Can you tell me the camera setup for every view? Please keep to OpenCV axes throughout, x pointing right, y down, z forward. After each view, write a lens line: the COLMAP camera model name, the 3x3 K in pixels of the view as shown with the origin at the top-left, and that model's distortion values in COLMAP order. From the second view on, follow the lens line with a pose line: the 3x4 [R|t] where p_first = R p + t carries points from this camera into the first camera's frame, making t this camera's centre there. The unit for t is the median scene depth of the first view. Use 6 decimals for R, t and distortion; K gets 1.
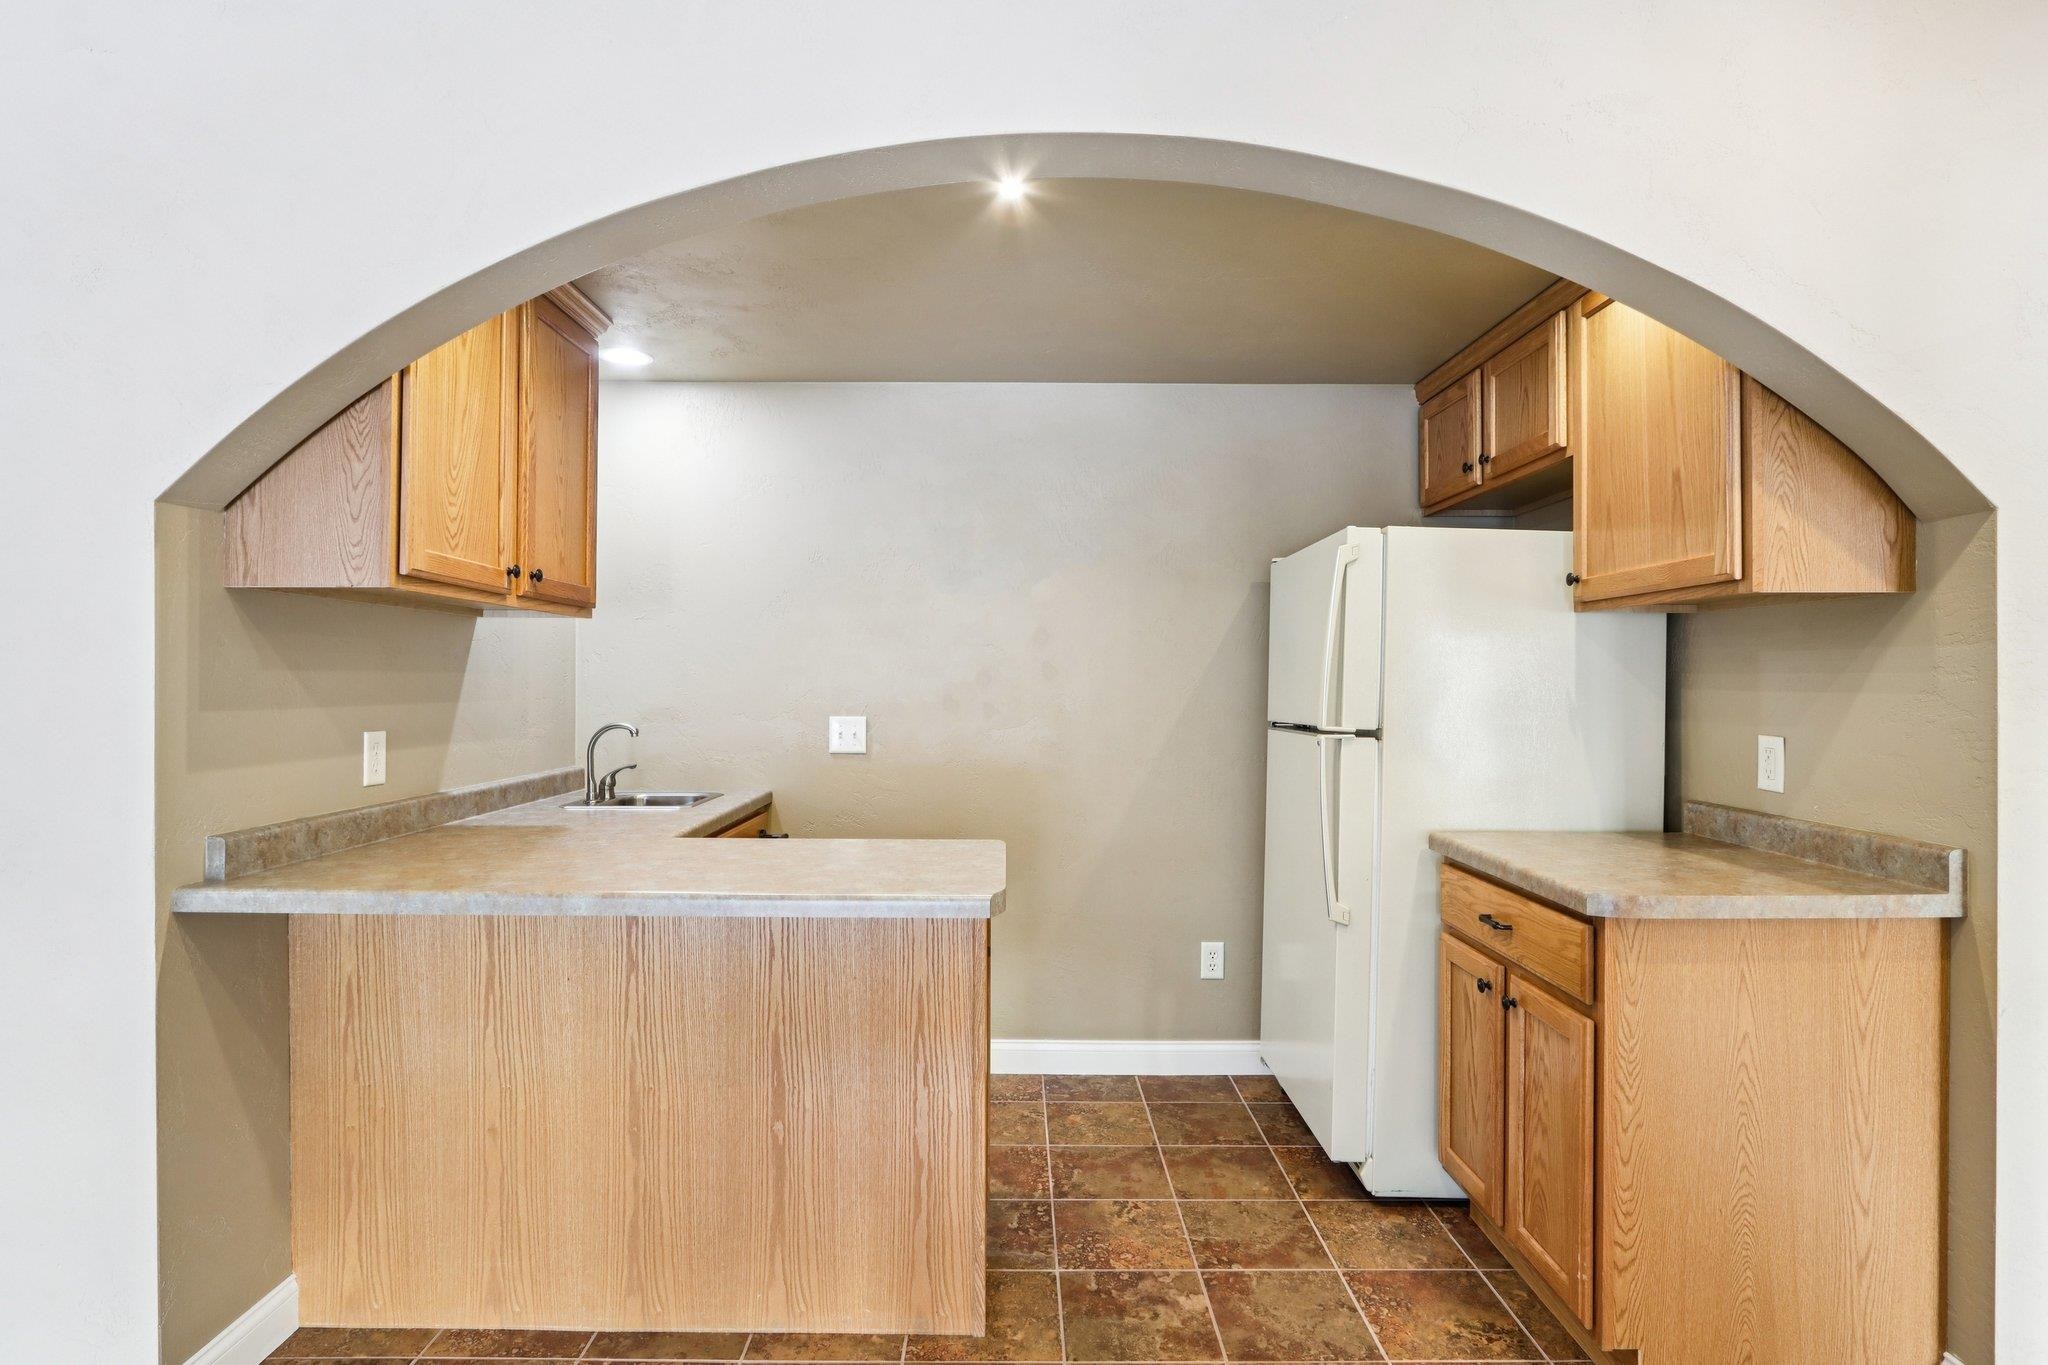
lens RADIAL K [[1013.9, 0, 976.6], [0, 1013.9, 682.7], [0, 0, 1]] dist [-0.000321, 0.000012]
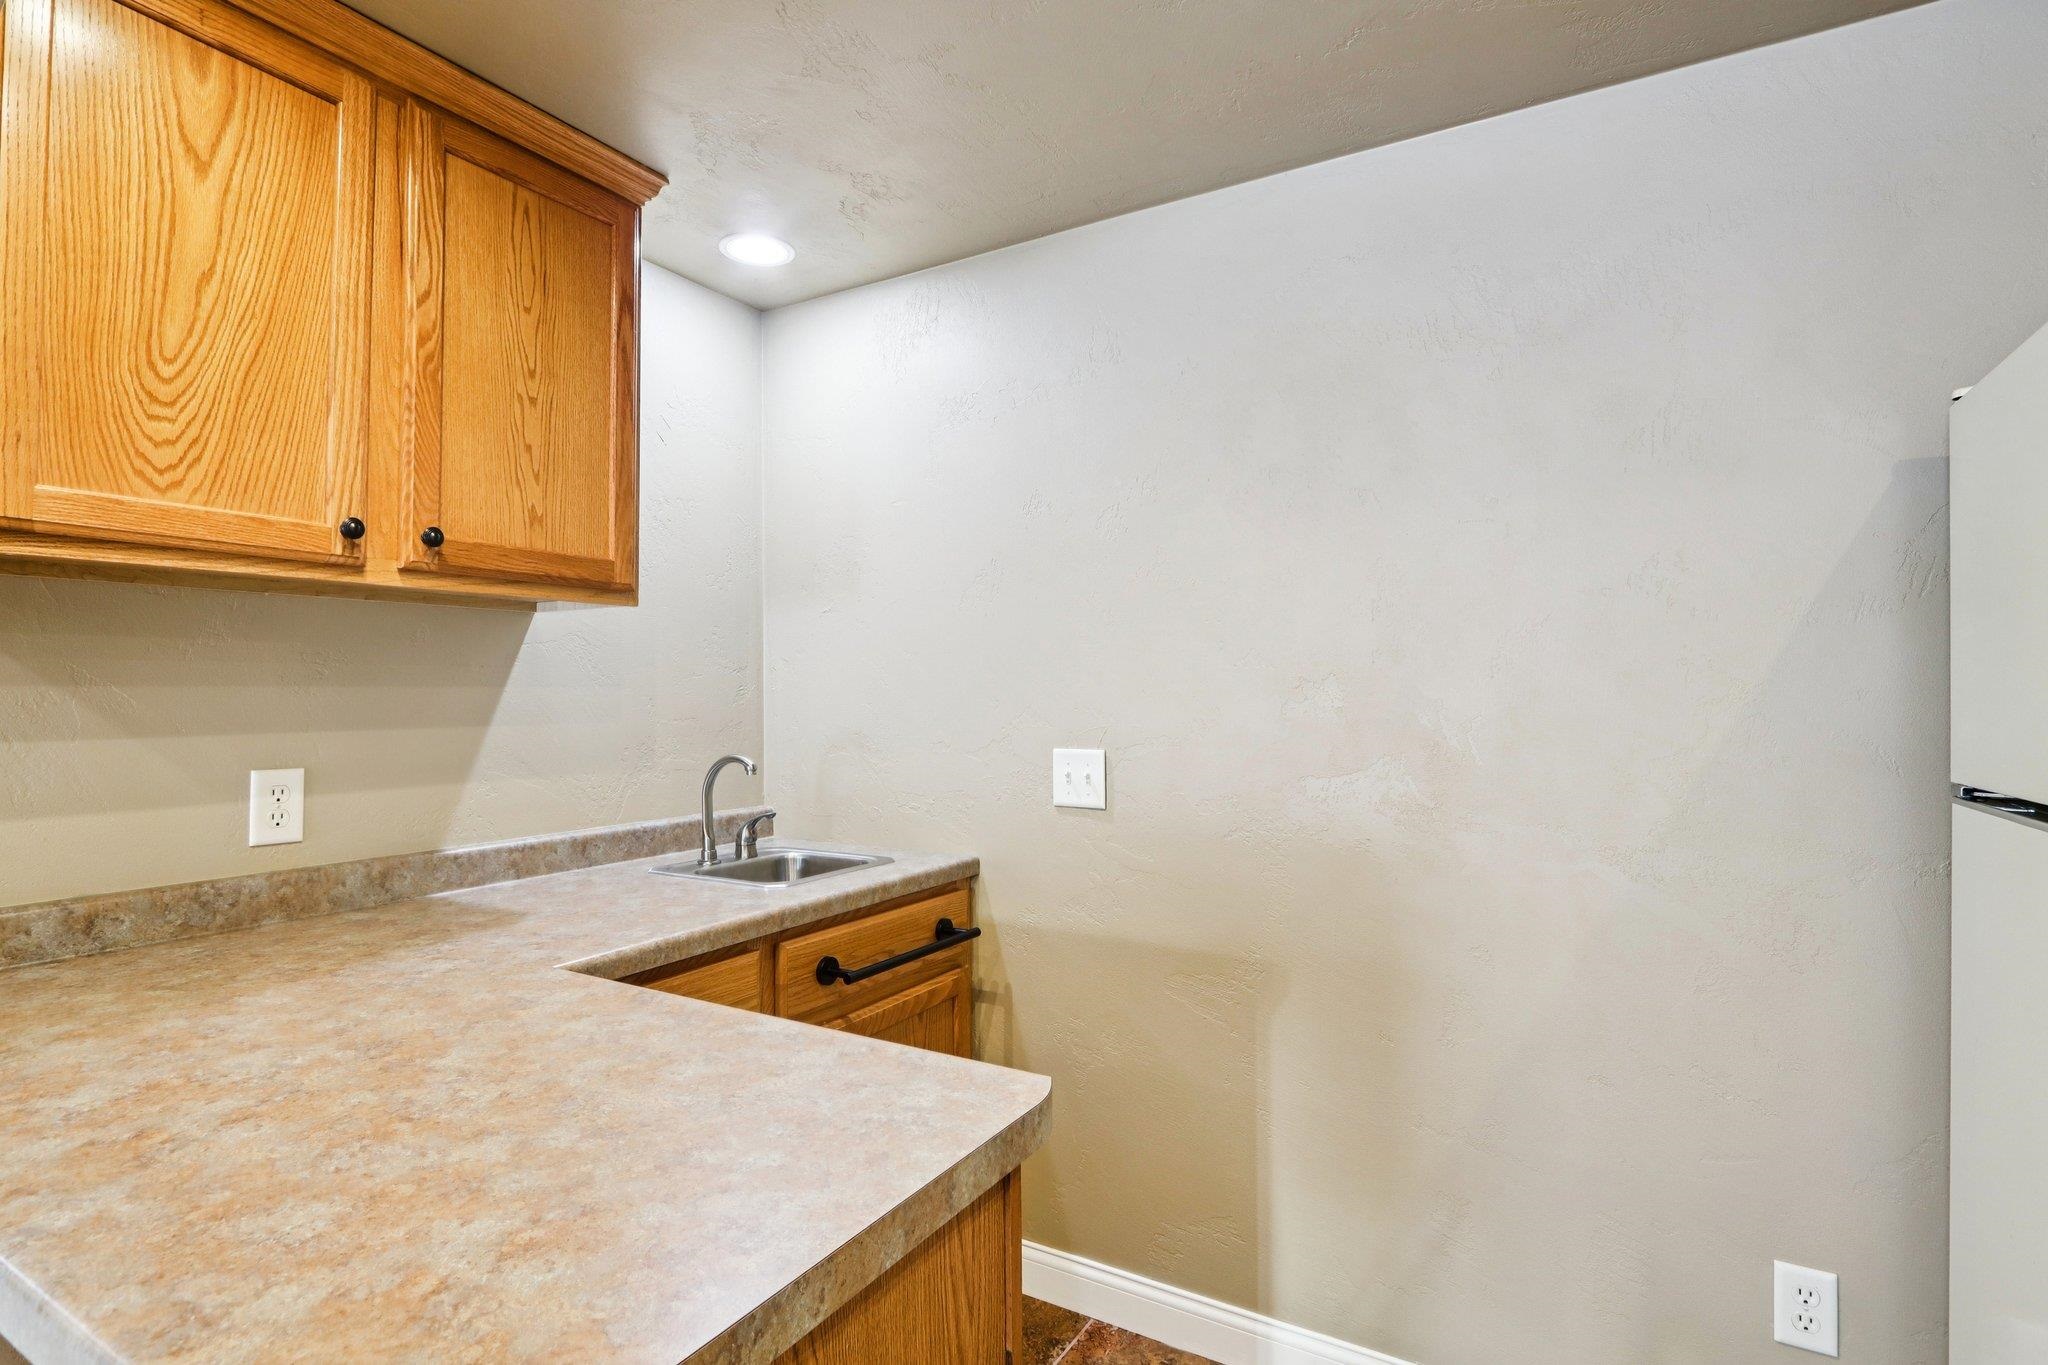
lens RADIAL K [[973.6, 0, 1023.0], [0, 973.6, 667.1], [0, 0, 1]] dist [-0.011823, 0.000970]
pose [[0.873085, -0.020062, -0.487156, 0.178834], [0.007216, 0.999575, -0.028231, -0.001405], [0.487515, 0.021133, 0.872859, 0.564596]]
